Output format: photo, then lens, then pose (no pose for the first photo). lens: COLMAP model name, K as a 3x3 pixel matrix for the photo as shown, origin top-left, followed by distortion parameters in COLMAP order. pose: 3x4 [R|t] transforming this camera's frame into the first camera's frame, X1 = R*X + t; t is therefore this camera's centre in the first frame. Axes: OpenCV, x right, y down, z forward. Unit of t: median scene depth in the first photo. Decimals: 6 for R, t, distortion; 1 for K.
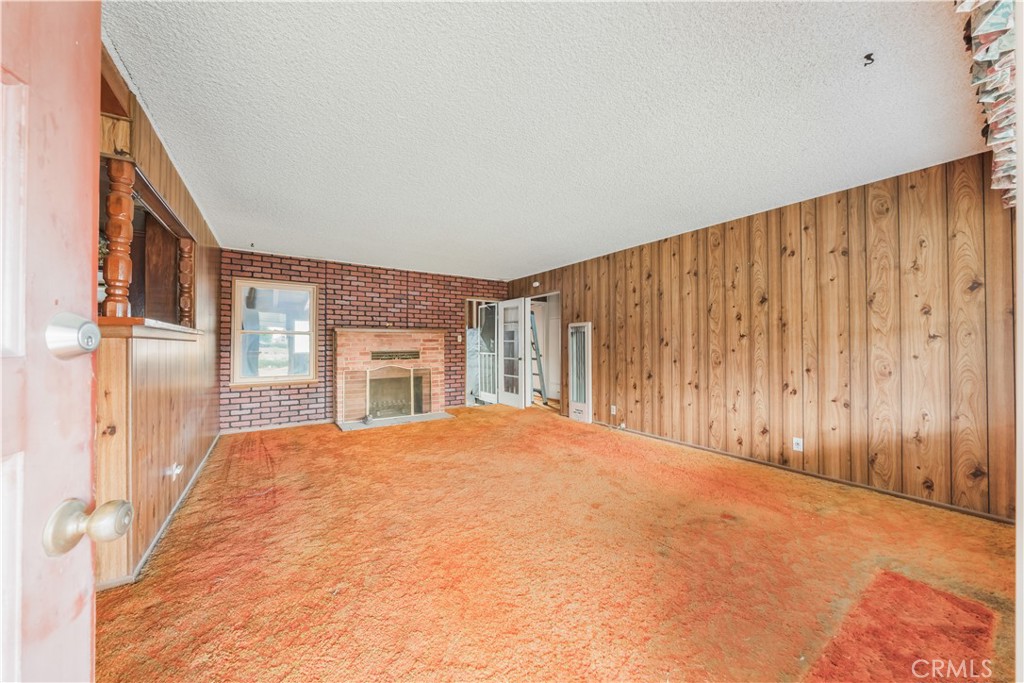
lens RADIAL K [[356.4, 0, 504.3], [0, 356.4, 340.9], [0, 0, 1]] dist [-0.000647, 0.000006]
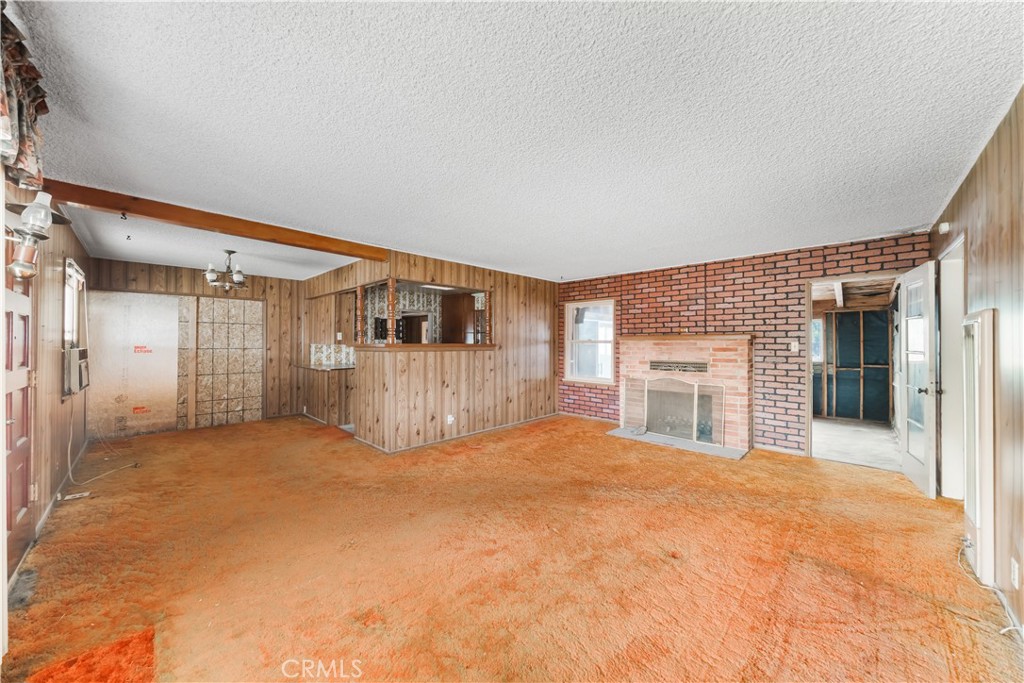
lens RADIAL K [[356.4, 0, 504.3], [0, 356.4, 340.9], [0, 0, 1]] dist [-0.000647, 0.000006]
pose [[0.209106, -0.009289, -0.977849, 0.456903], [0.000964, 0.999956, -0.009292, -0.013460], [0.977893, 0.001000, 0.209106, 0.410275]]
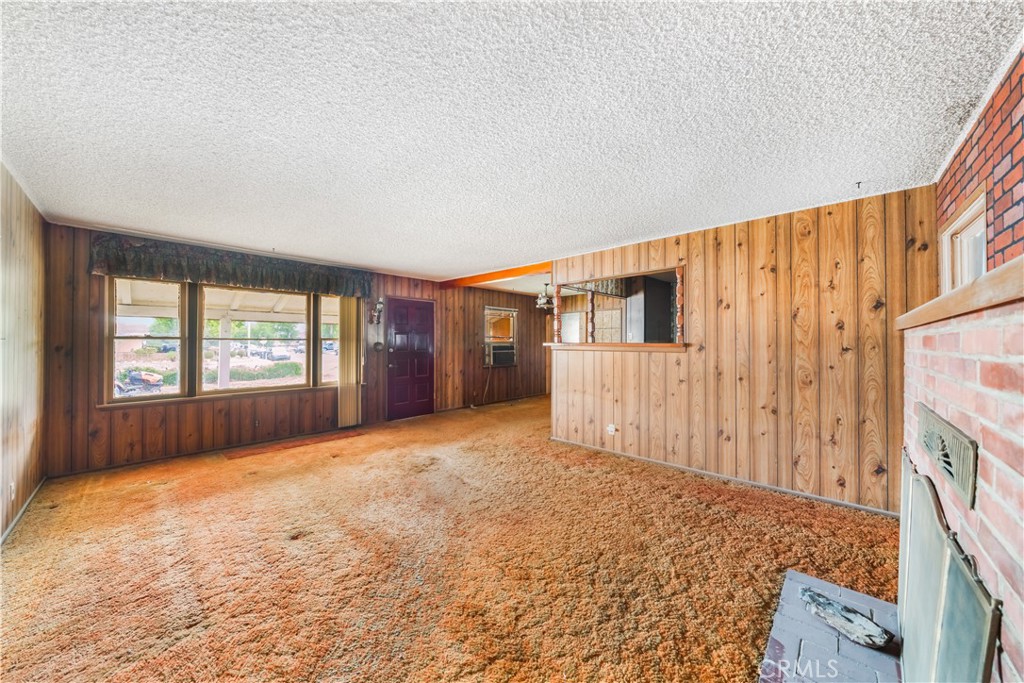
lens RADIAL K [[348.0, 0, 509.5], [0, 348.0, 341.5], [0, 0, 1]] dist [-0.000404, -0.000009]
pose [[-0.968448, -0.004143, -0.249182, -0.029894], [-0.002658, 0.999977, -0.006299, -0.012358], [0.249202, -0.005438, -0.968436, 1.133260]]
